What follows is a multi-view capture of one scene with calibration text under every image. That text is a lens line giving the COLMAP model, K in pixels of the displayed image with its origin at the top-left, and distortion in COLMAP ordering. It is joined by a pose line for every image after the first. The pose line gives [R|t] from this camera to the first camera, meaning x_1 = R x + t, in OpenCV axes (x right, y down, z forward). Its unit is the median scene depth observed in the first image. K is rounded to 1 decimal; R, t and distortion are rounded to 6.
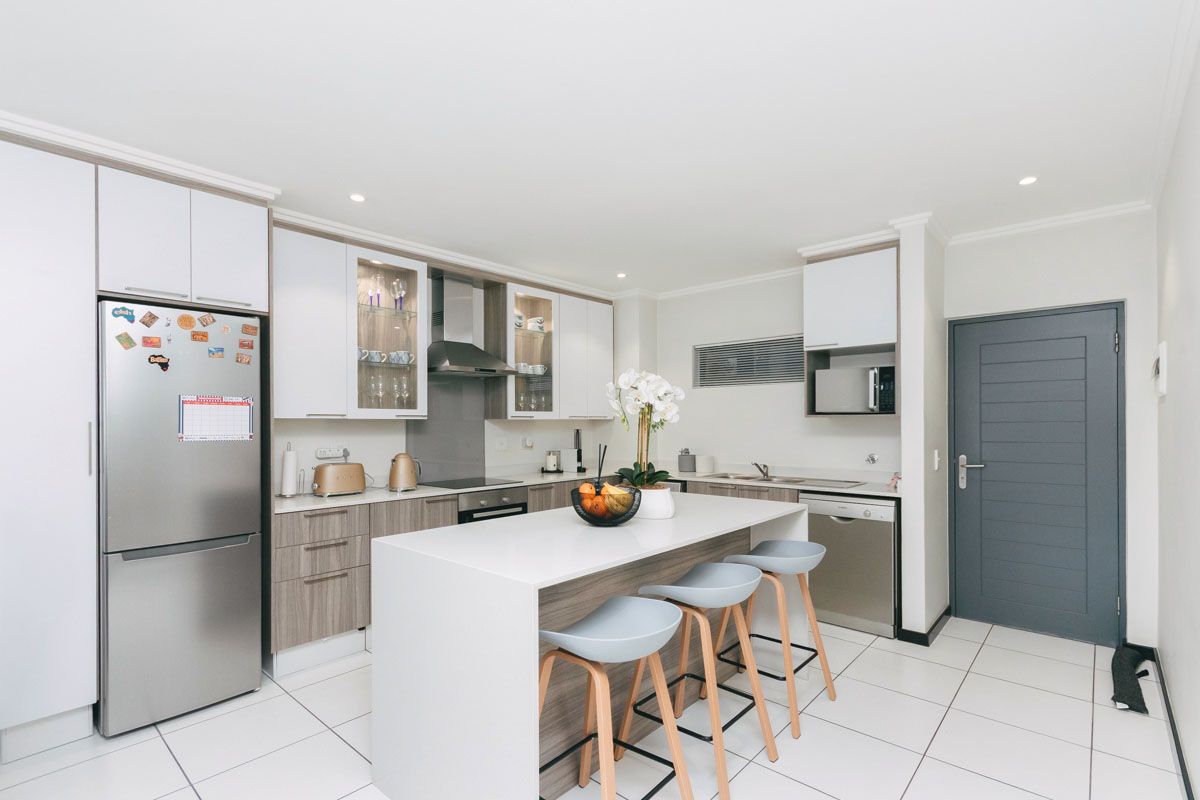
lens RADIAL K [[568.3, 0, 592.0], [0, 568.3, 424.1], [0, 0, 1]] dist [0.000130, -0.000122]
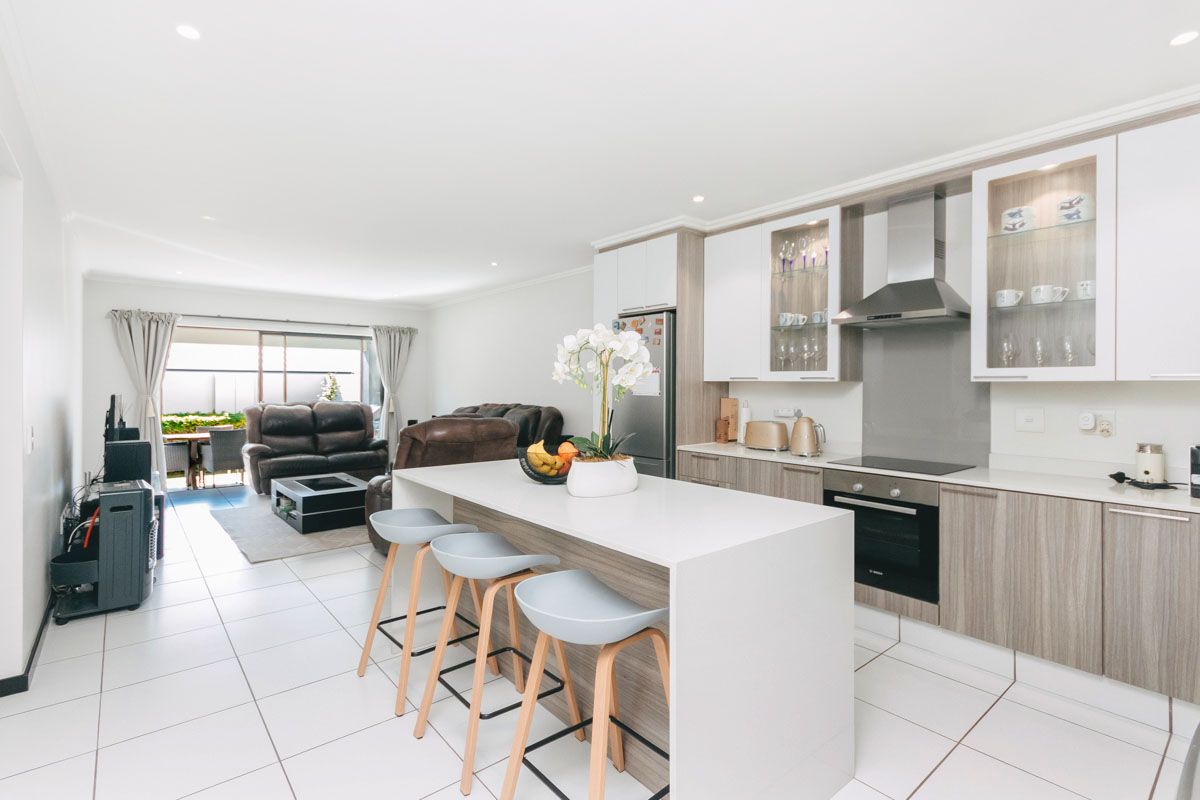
lens RADIAL K [[568.3, 0, 577.1], [0, 568.3, 378.2], [0, 0, 1]] dist [0.000130, -0.000122]
pose [[-0.162412, -0.005936, -0.986705, 0.689054], [-0.003270, 0.999980, -0.005478, -0.007735], [0.986718, 0.002337, -0.162428, 0.792377]]
